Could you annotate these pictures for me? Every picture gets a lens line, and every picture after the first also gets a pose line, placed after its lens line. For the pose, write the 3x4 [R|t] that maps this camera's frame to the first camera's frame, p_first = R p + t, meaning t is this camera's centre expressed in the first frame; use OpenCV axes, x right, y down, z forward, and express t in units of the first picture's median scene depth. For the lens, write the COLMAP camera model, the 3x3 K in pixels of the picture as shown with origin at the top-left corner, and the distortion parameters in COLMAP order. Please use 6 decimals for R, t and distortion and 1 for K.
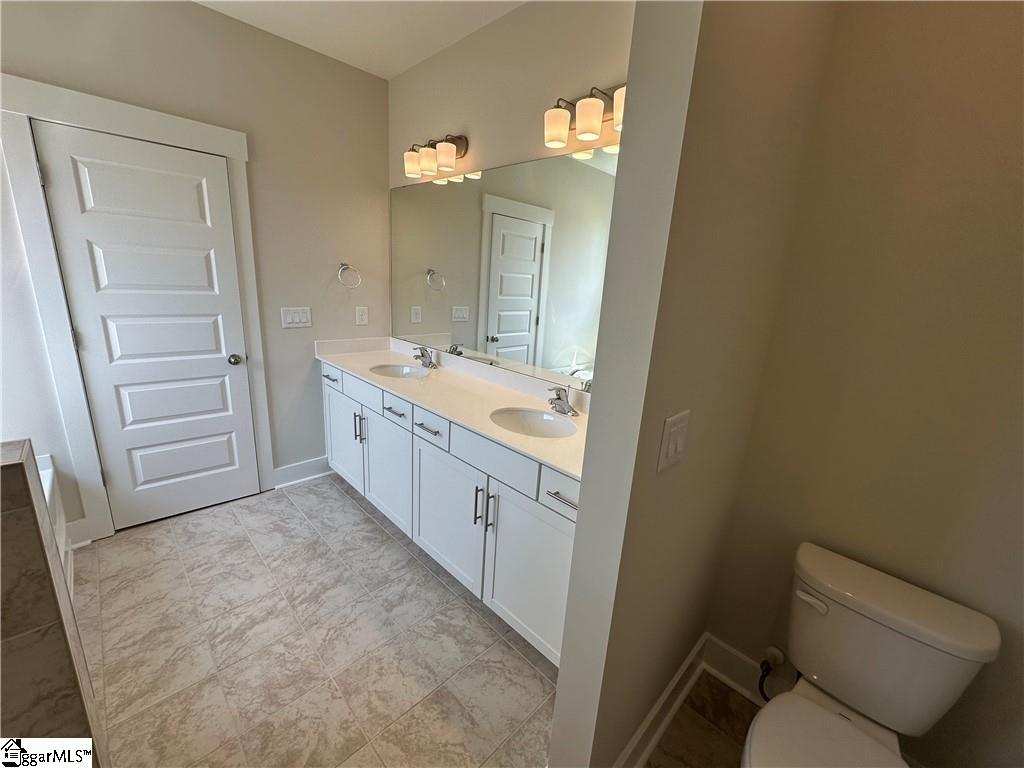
lens RADIAL K [[410.1, 0, 512.0], [0, 410.1, 384.0], [0, 0, 1]] dist [-0.001261, 0.000009]
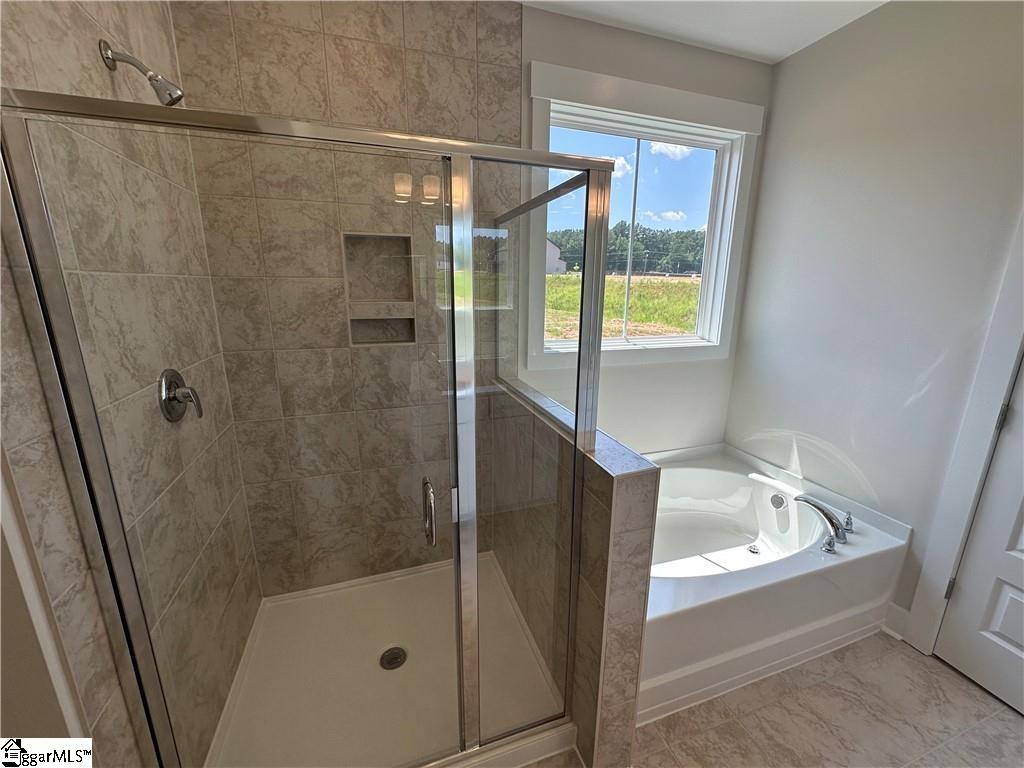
lens RADIAL K [[410.1, 0, 512.0], [0, 410.1, 384.0], [0, 0, 1]] dist [-0.001261, 0.000009]
pose [[-0.440269, 0.148675, -0.885471, -0.007522], [-0.255753, 0.924574, 0.282405, -0.136626], [0.860670, 0.350796, -0.369038, 0.445418]]
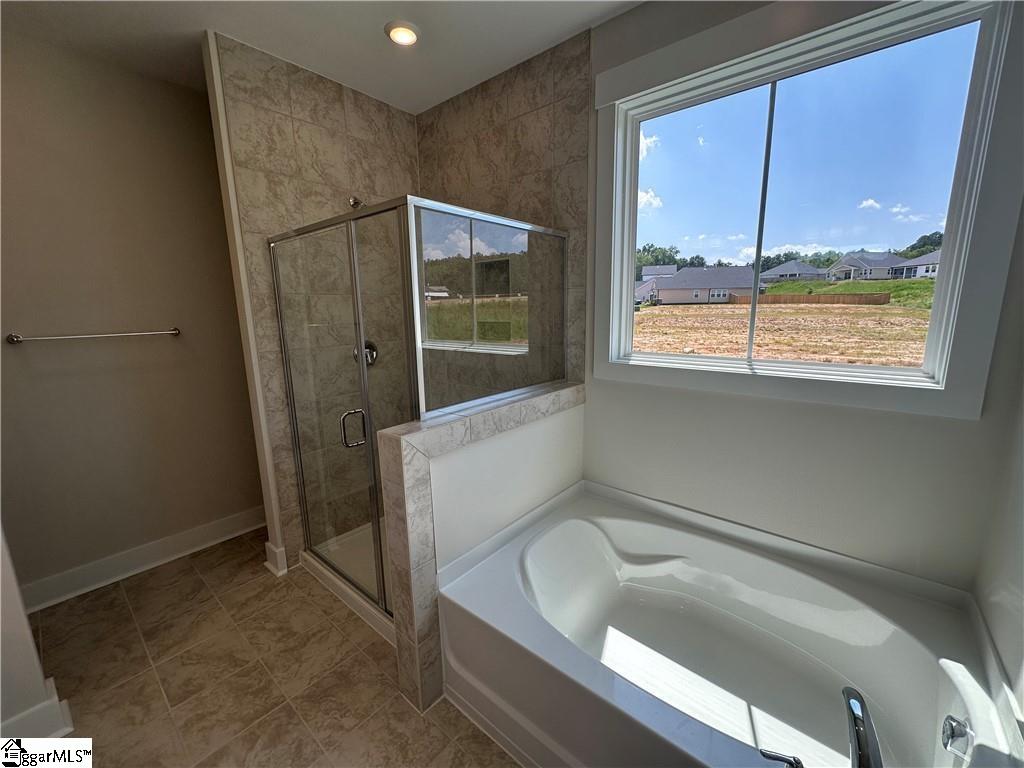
lens RADIAL K [[410.1, 0, 512.0], [0, 410.1, 384.0], [0, 0, 1]] dist [-0.001261, 0.000009]
pose [[-0.995425, -0.026829, -0.091705, -0.639859], [-0.062951, 0.906167, 0.418209, -0.285302], [0.071879, 0.422068, -0.903710, 0.991887]]
